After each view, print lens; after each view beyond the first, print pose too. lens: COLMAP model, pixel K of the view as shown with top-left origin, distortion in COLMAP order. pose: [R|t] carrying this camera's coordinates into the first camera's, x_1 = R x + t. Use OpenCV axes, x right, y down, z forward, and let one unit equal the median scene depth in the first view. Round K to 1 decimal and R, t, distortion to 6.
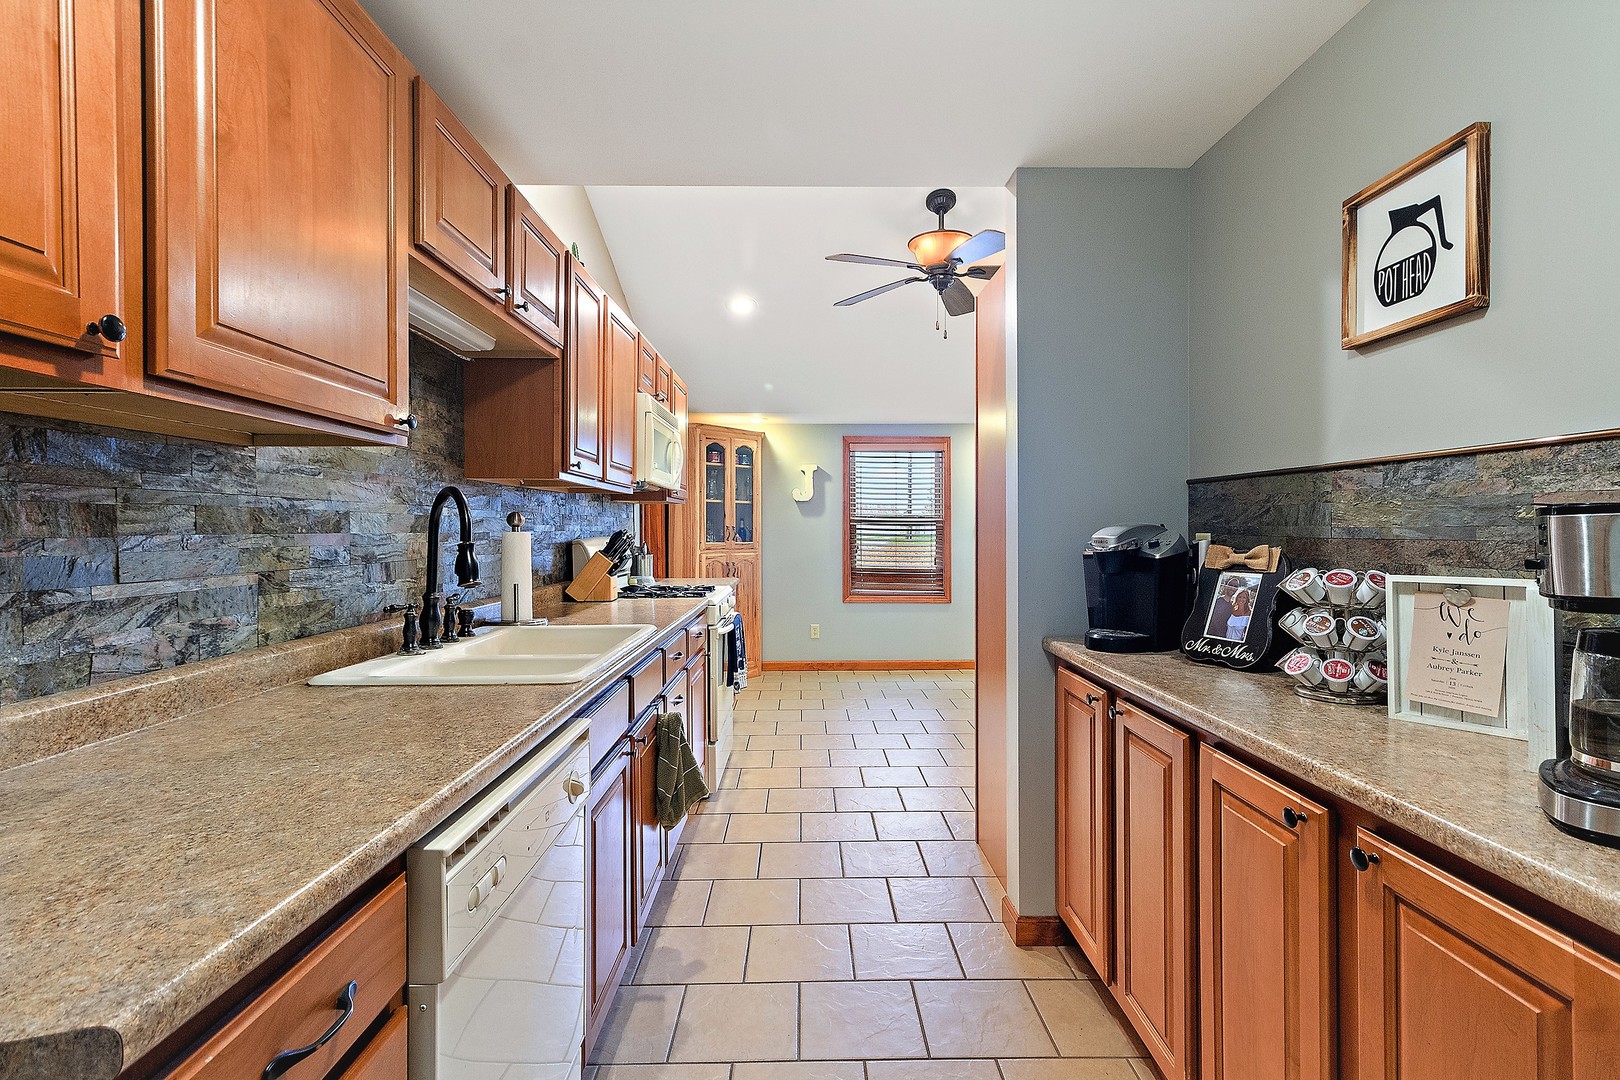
lens RADIAL K [[753.1, 0, 816.0], [0, 753.1, 532.1], [0, 0, 1]] dist [-0.001416, 0.000039]
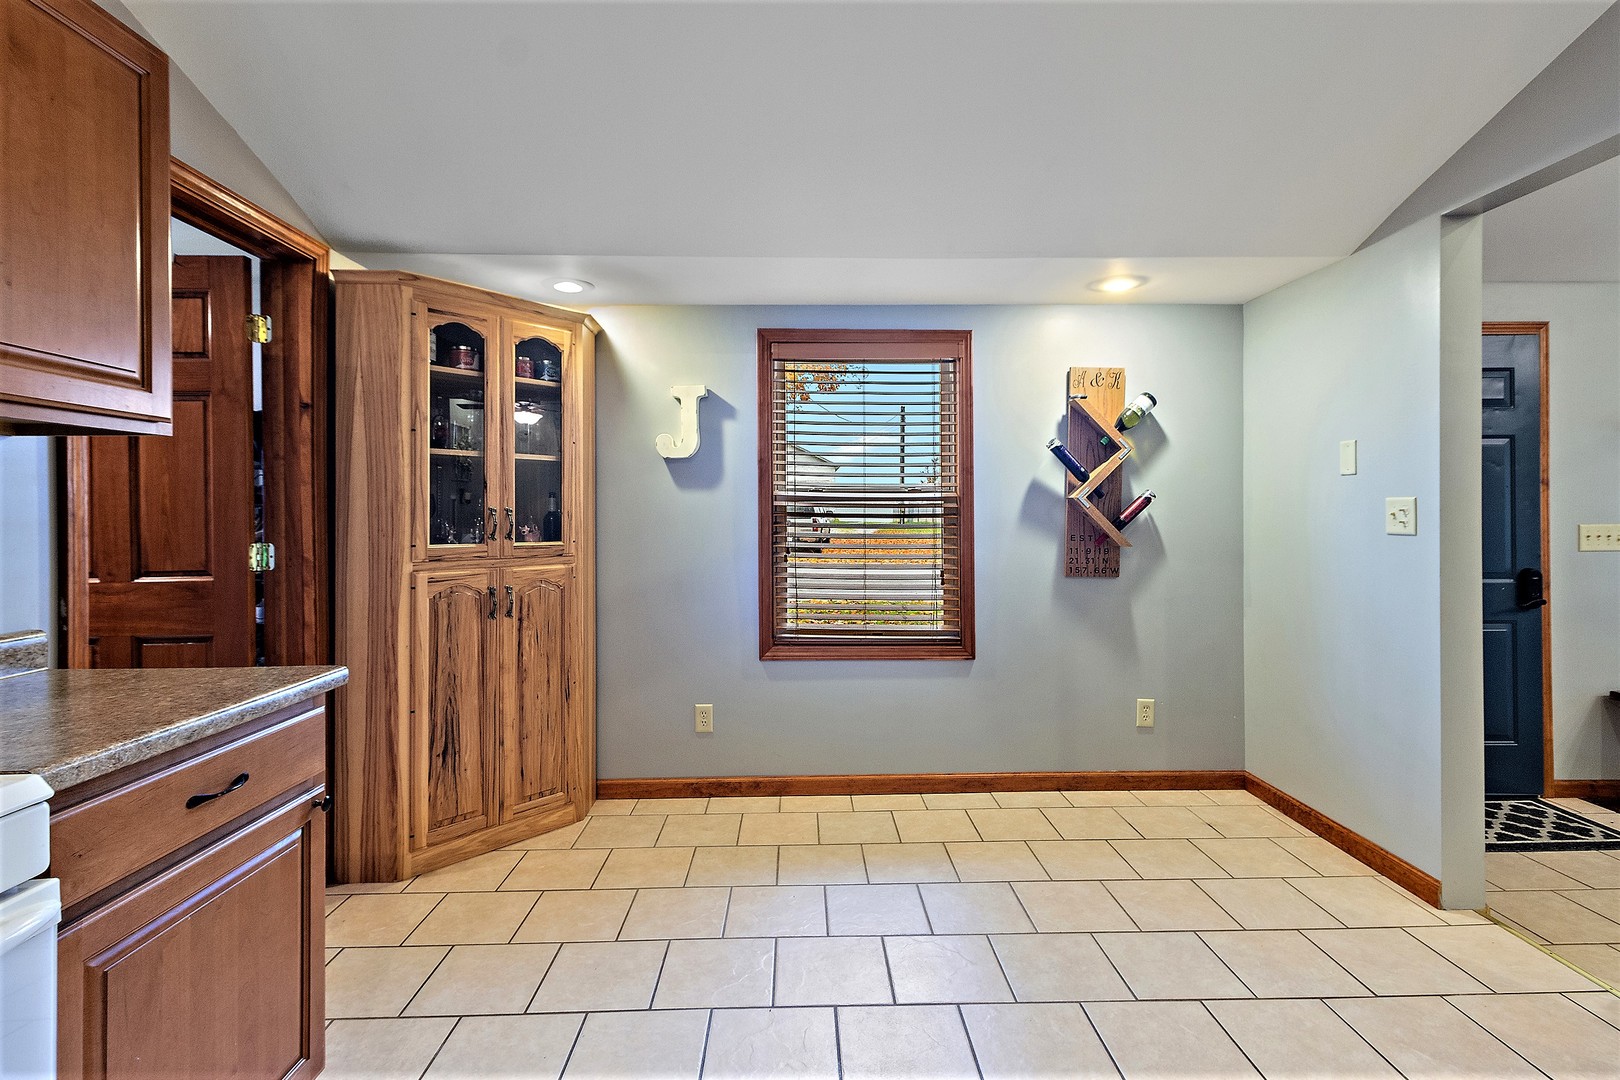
lens RADIAL K [[724.2, 0, 820.5], [0, 724.2, 512.4], [0, 0, 1]] dist [-0.000156, 0.000049]
pose [[0.999881, -0.002965, 0.015162, 0.069869], [0.003030, 0.999986, -0.004223, -0.002832], [-0.015149, 0.004269, 0.999876, 0.517442]]
